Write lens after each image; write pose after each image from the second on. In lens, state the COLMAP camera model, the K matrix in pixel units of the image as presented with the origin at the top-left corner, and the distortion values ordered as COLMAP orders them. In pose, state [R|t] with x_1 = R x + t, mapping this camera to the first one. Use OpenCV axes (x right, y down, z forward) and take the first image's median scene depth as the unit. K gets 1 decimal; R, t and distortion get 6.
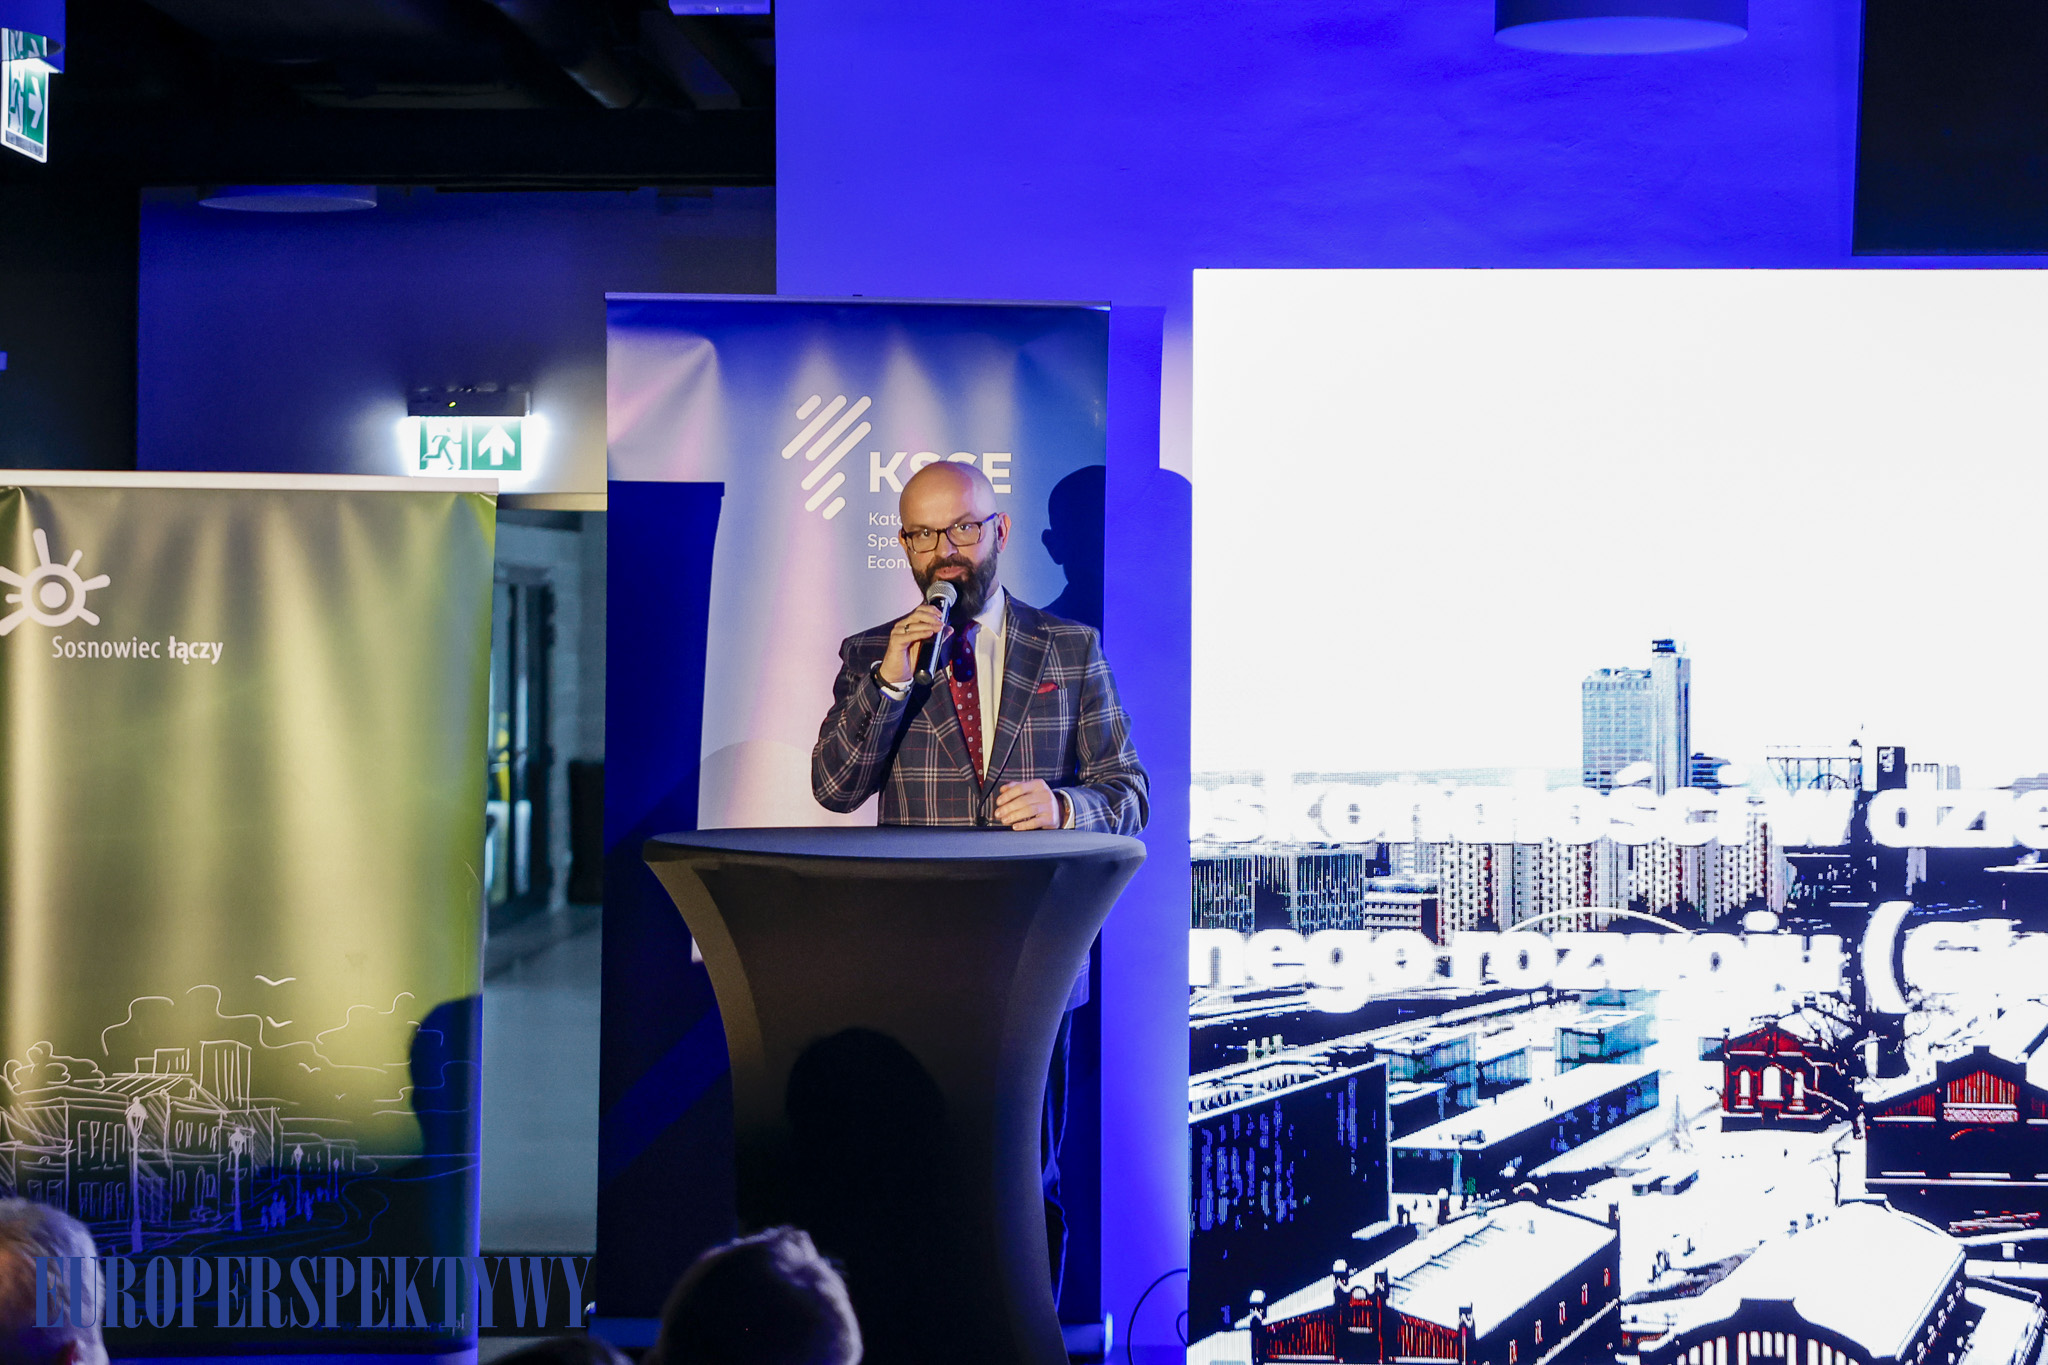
lens RADIAL K [[3950.1, 0, 1051.3], [0, 3950.1, 680.5], [0, 0, 1]] dist [-0.001381, -0.340045]
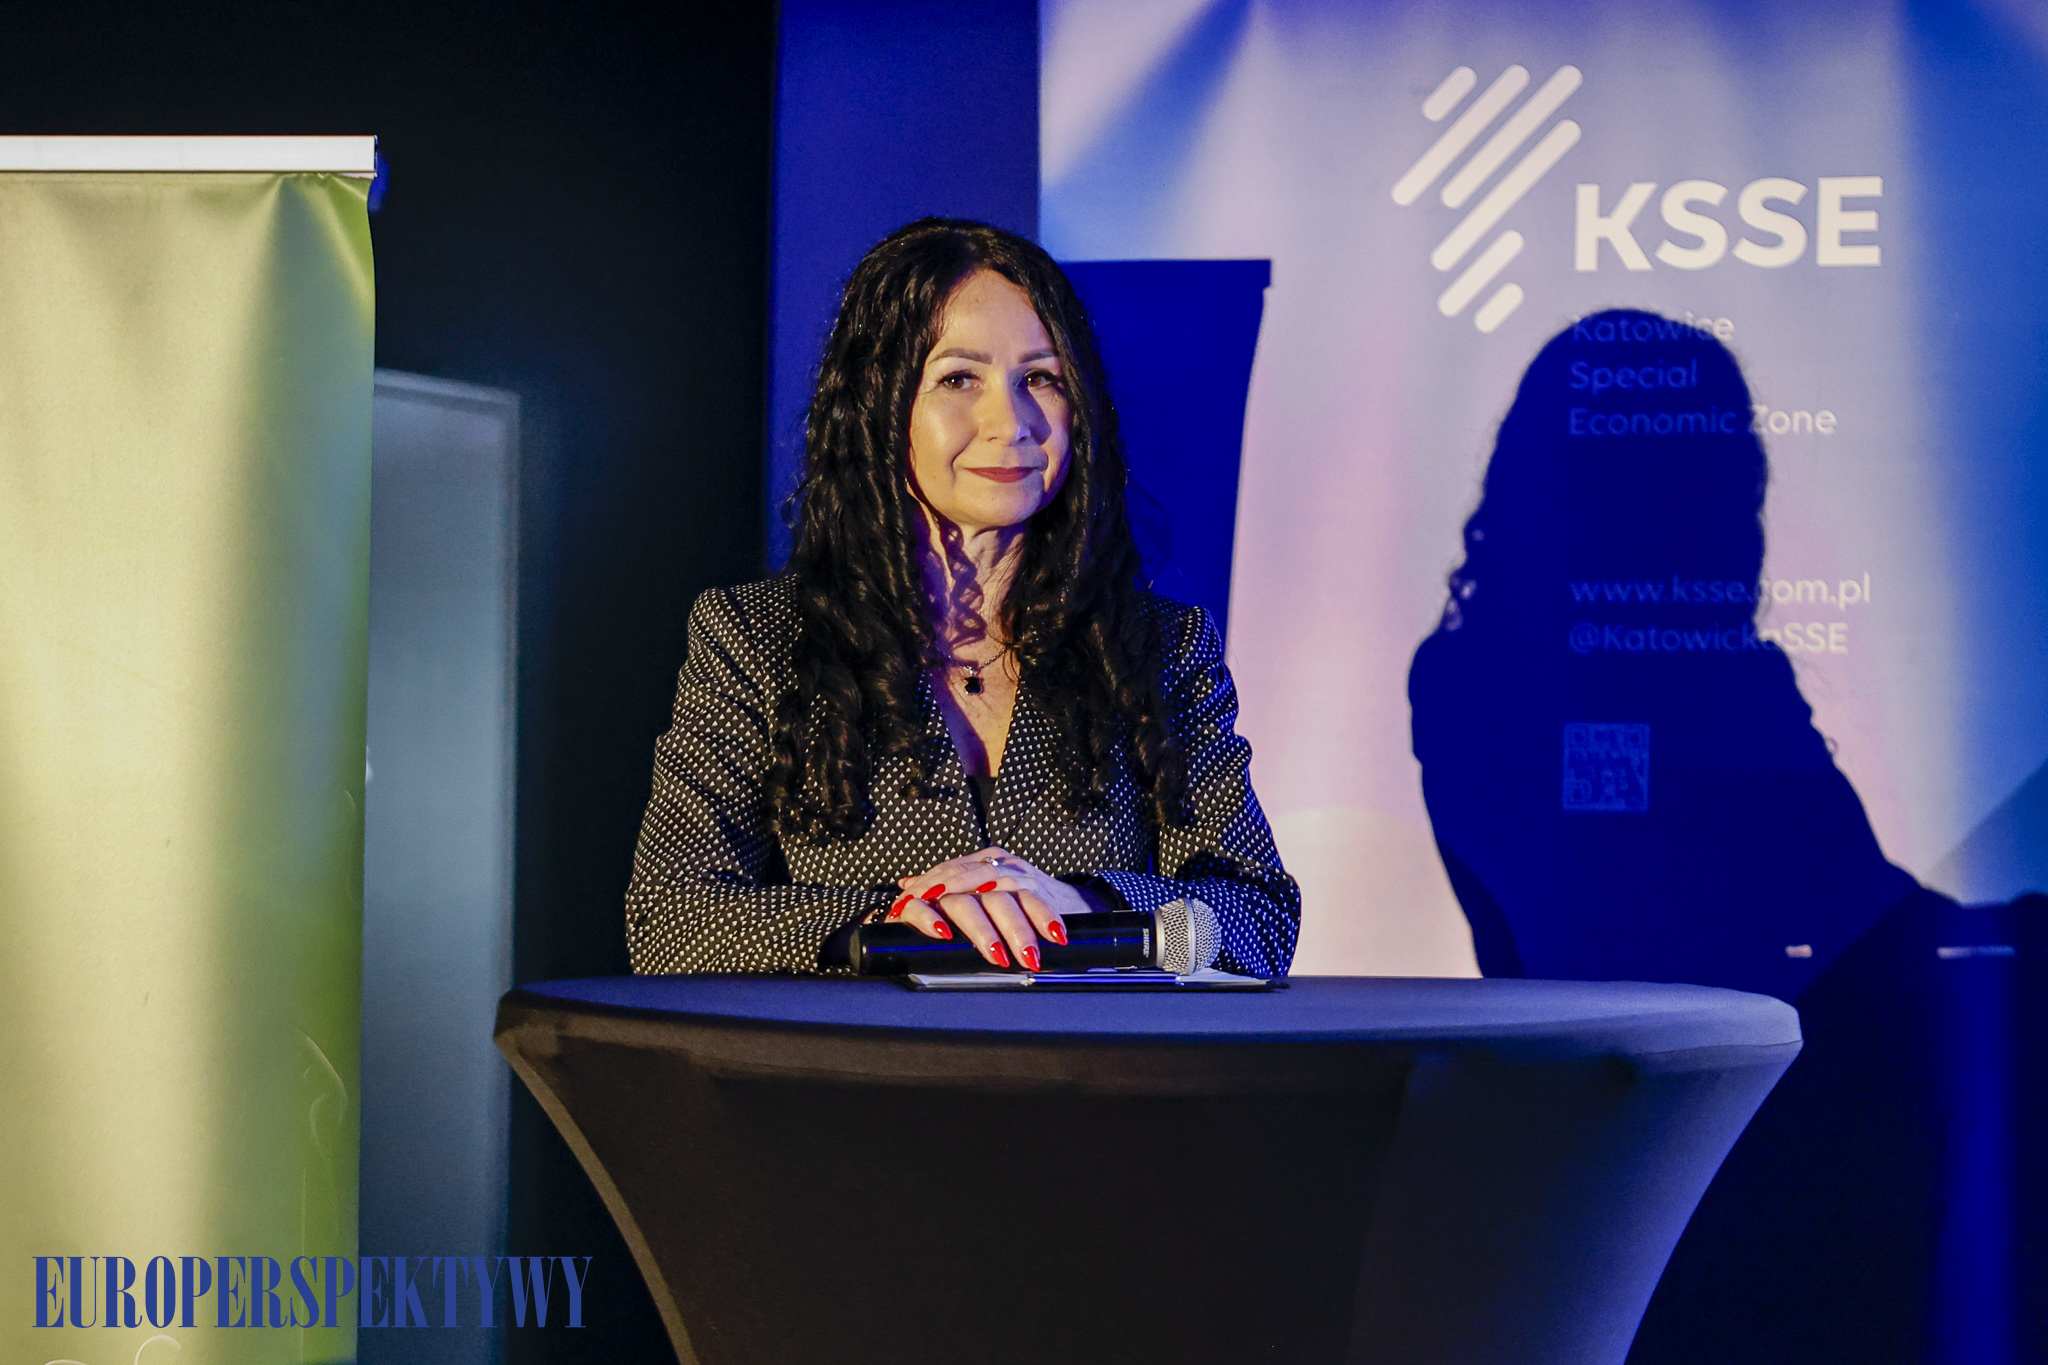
lens RADIAL K [[4995.2, 0, 938.6], [0, 4995.2, 634.2], [0, 0, 1]] dist [-0.016066, -0.525150]
pose [[0.934077, -0.002122, -0.357066, 0.111543], [-0.014570, 0.998923, -0.044051, 0.025754], [0.356775, 0.046349, 0.933040, 0.519943]]
